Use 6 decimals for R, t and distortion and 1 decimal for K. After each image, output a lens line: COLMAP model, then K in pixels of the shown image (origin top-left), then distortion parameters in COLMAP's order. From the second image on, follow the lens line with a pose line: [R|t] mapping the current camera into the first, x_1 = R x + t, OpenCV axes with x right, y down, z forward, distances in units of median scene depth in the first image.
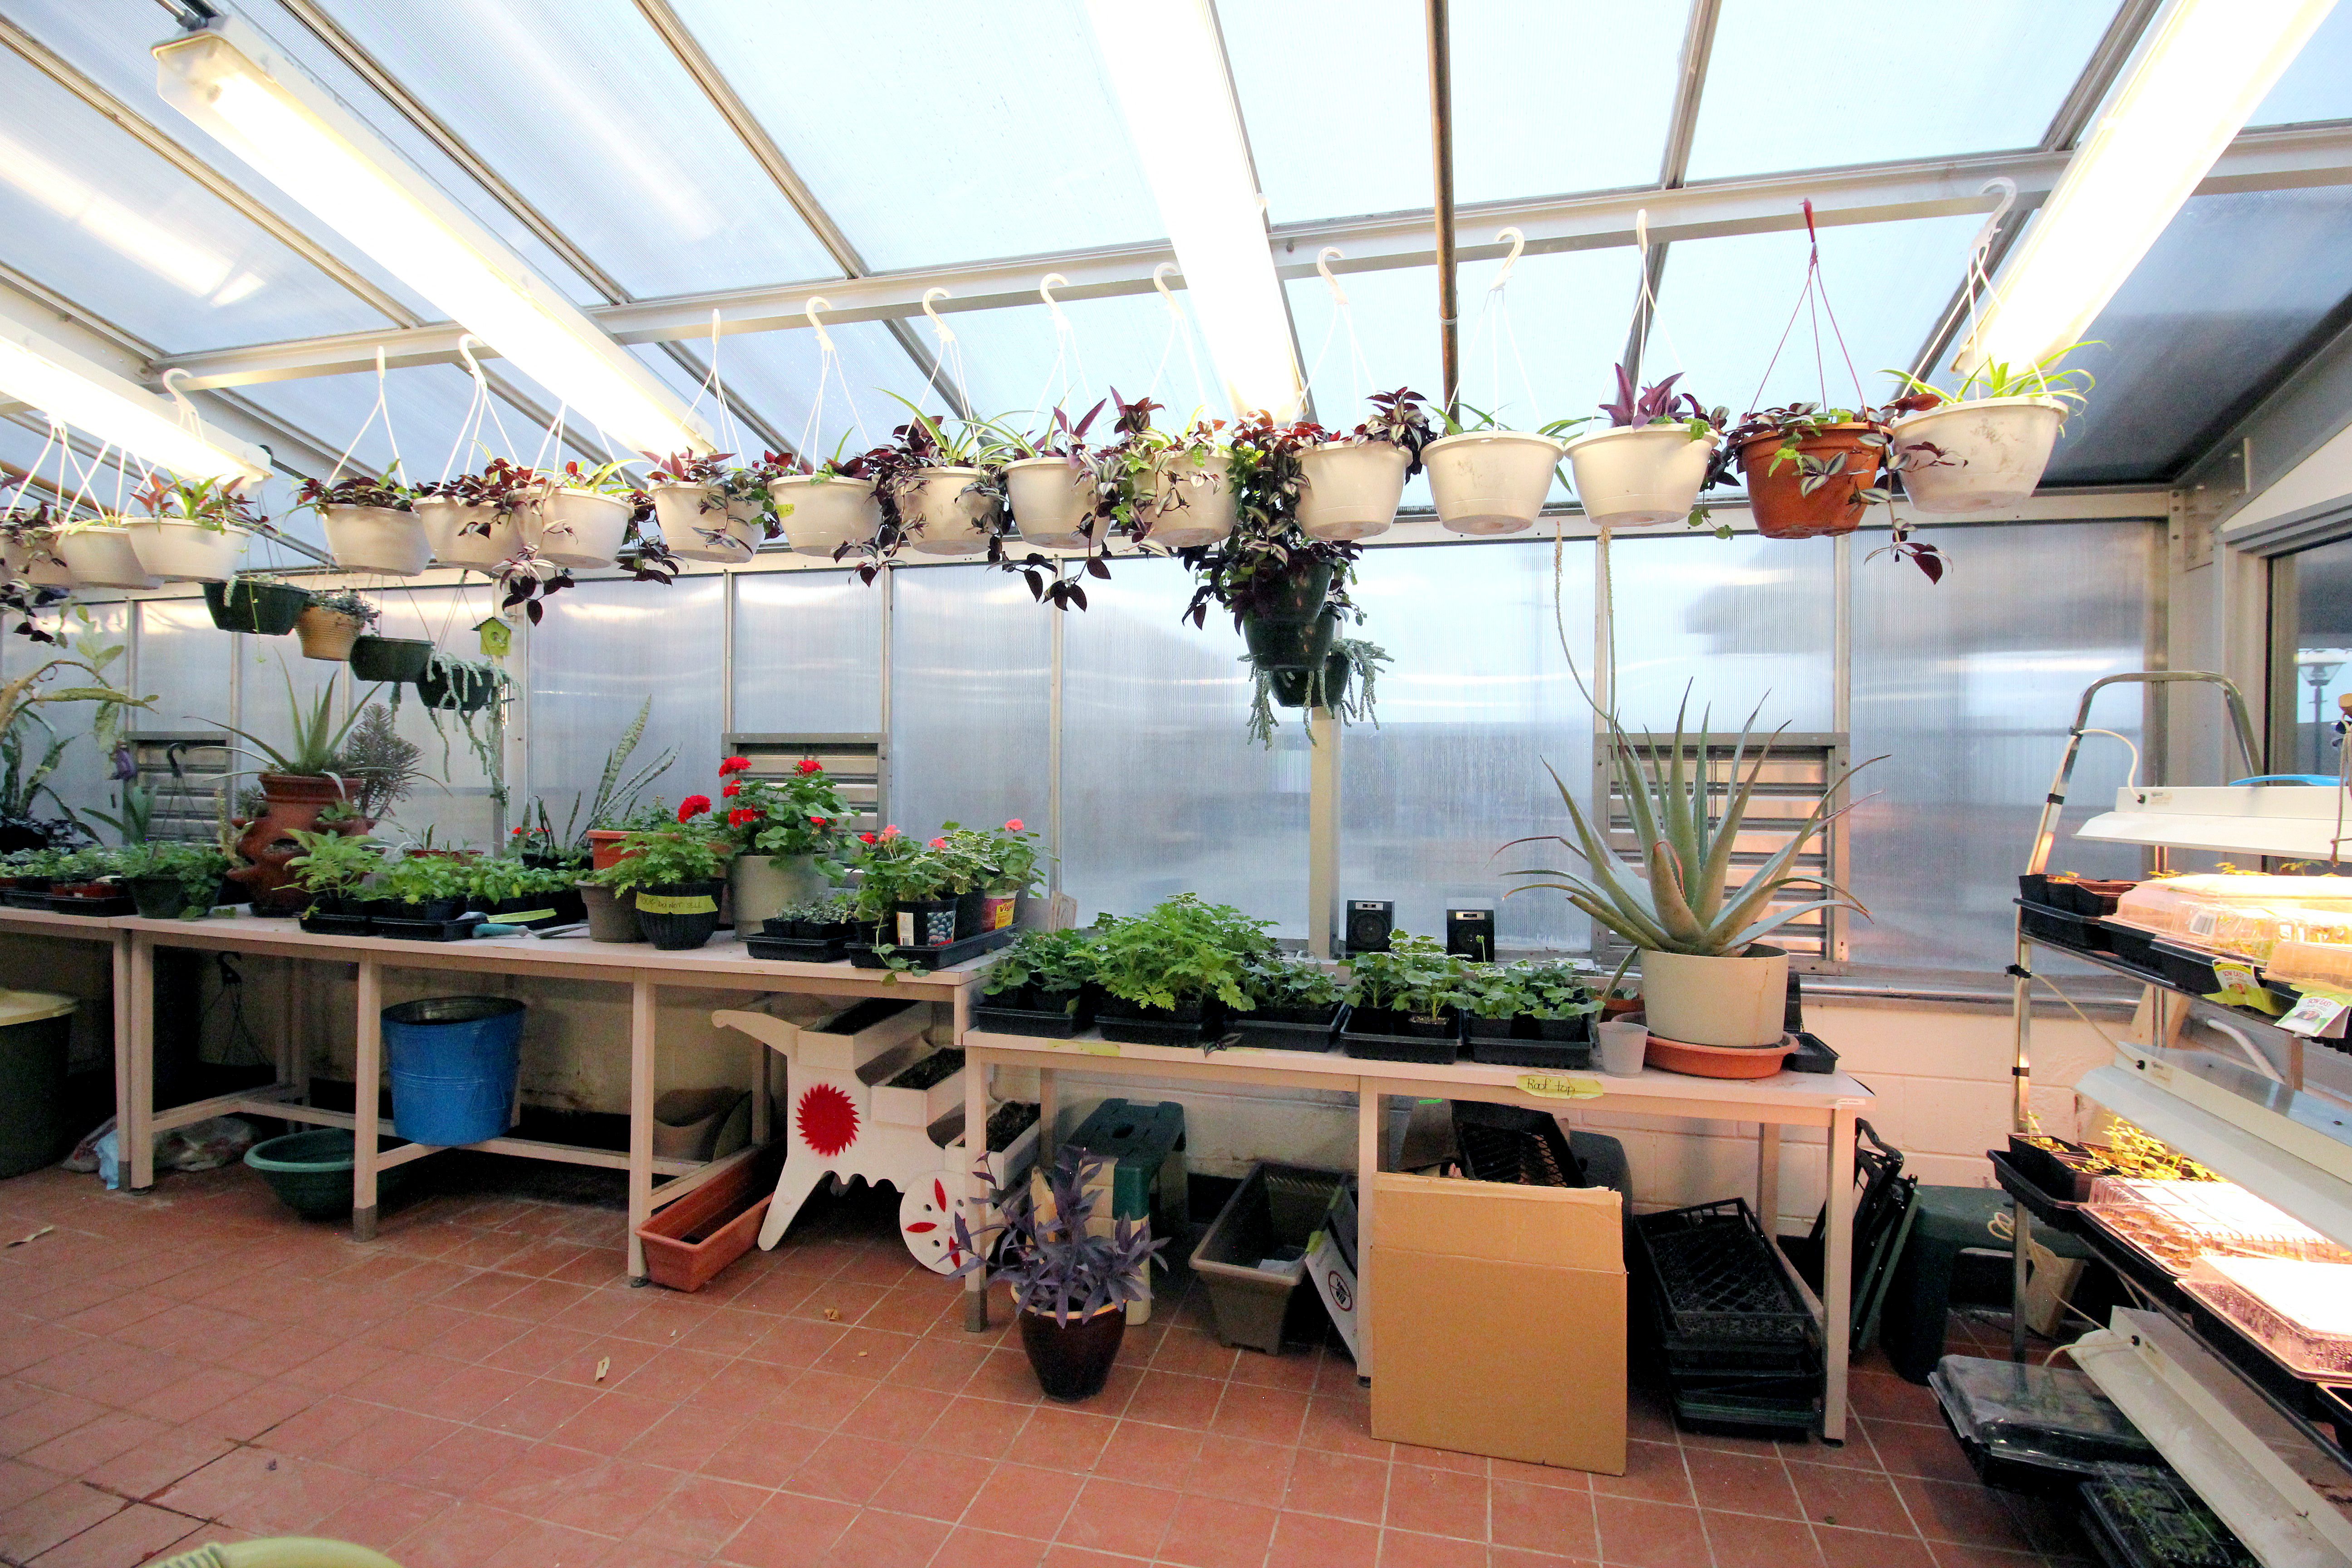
lens RADIAL K [[1092.3, 0, 1185.2], [0, 1092.3, 781.5], [0, 0, 1]] dist [-0.007681, -0.008295]
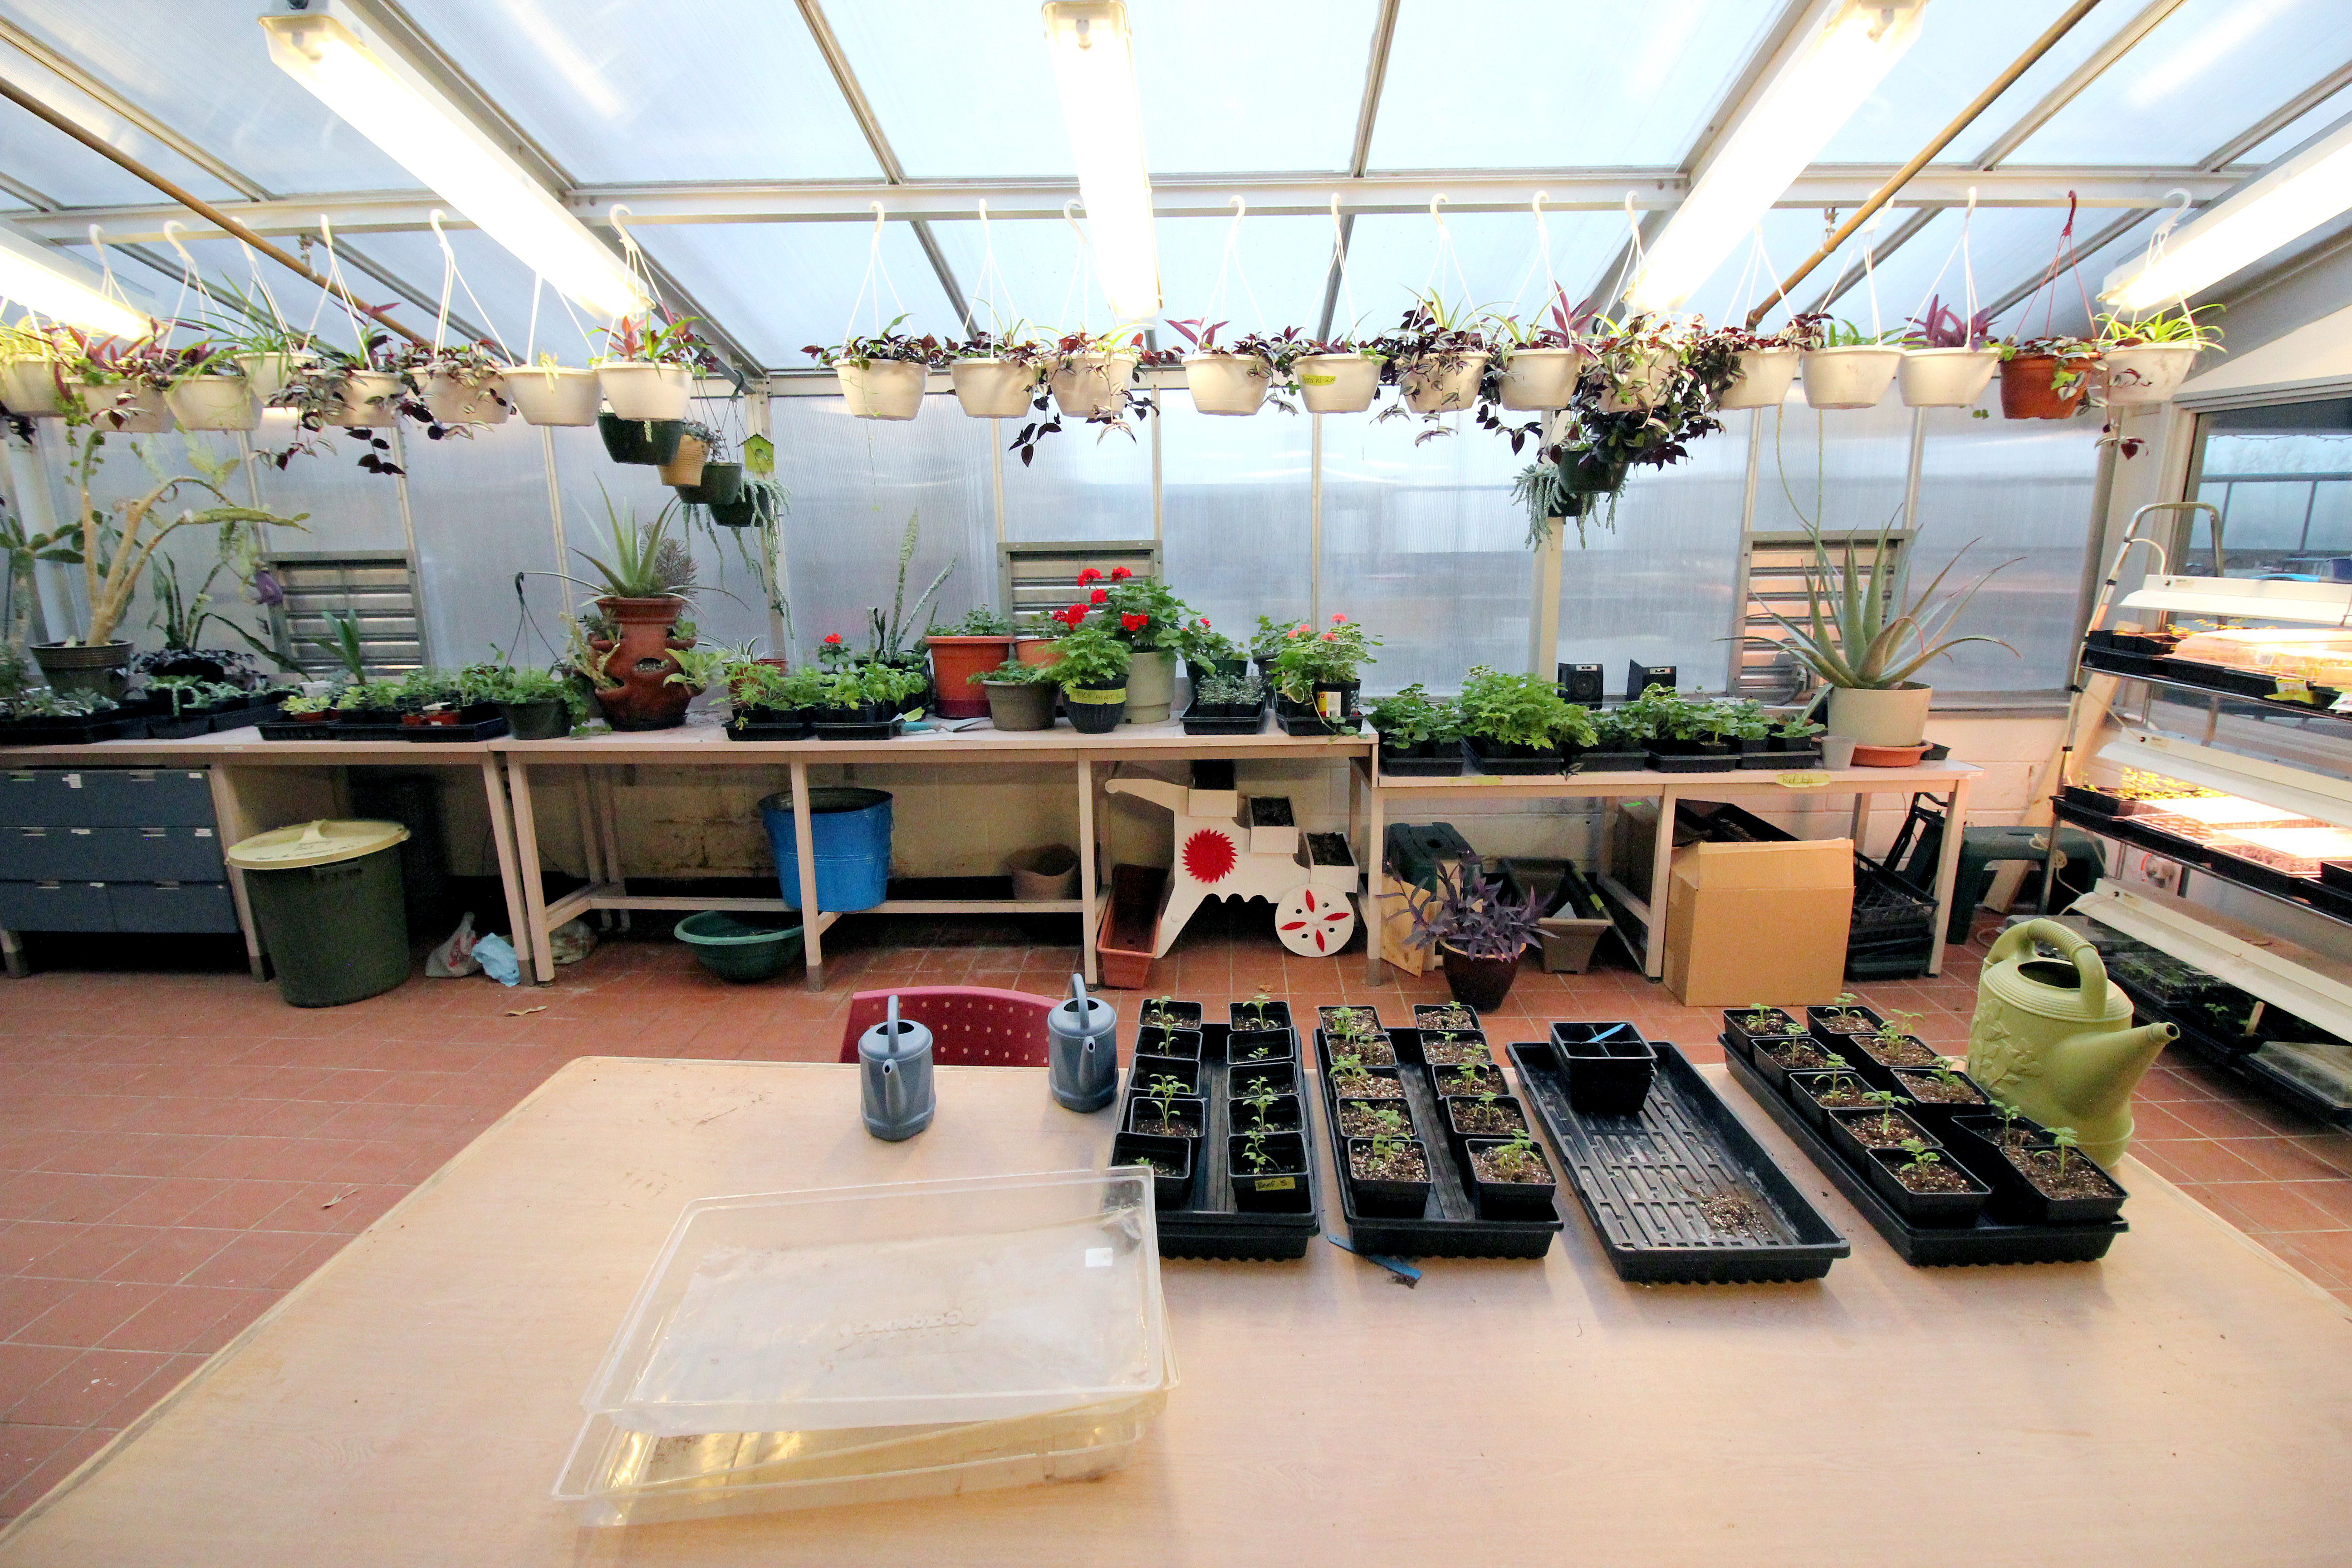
lens RADIAL K [[1092.3, 0, 1192.3], [0, 1092.3, 786.5], [0, 0, 1]] dist [-0.007681, -0.008295]
pose [[0.974100, -0.074741, 0.213406, -0.692584], [0.025870, 0.974432, 0.223188, -0.063945], [-0.224631, -0.211887, 0.951128, -0.225484]]
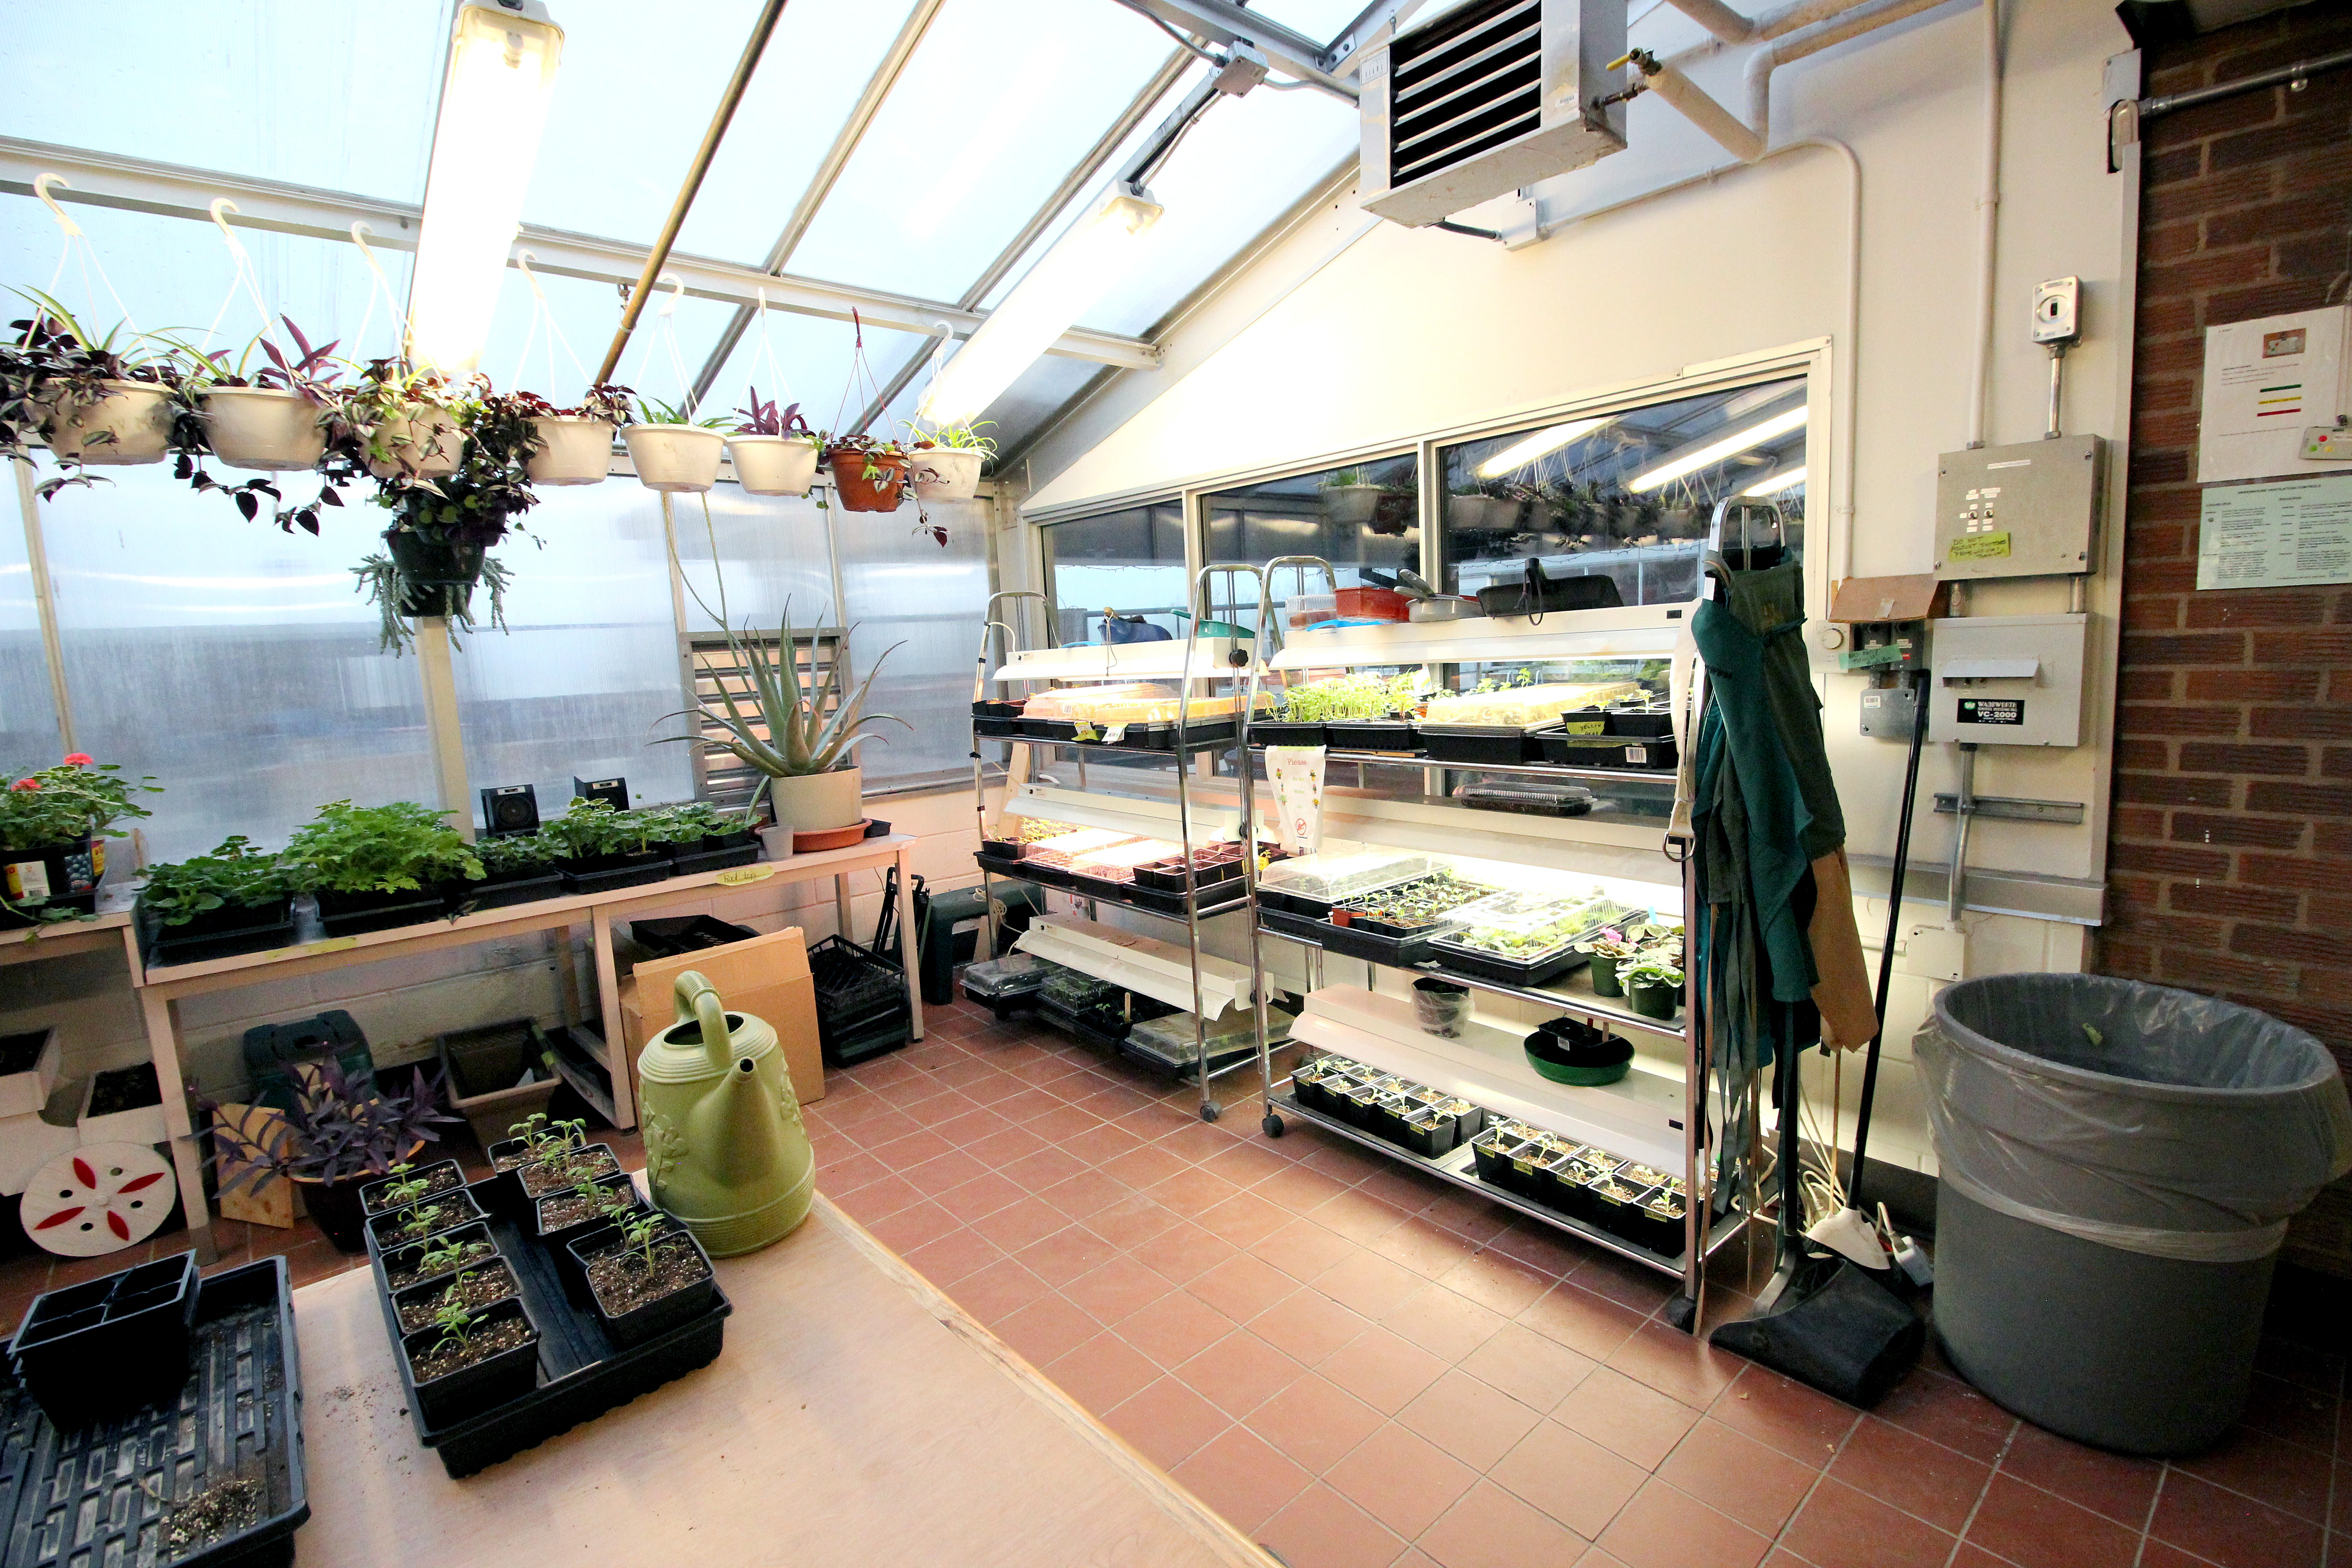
lens RADIAL K [[1092.3, 0, 1204.9], [0, 1092.3, 792.2], [0, 0, 1]] dist [-0.007681, -0.008295]
pose [[0.548916, -0.150158, 0.822280, -0.427888], [0.060634, 0.988294, 0.139998, 0.000056], [-0.833675, -0.026989, 0.551595, -0.273047]]
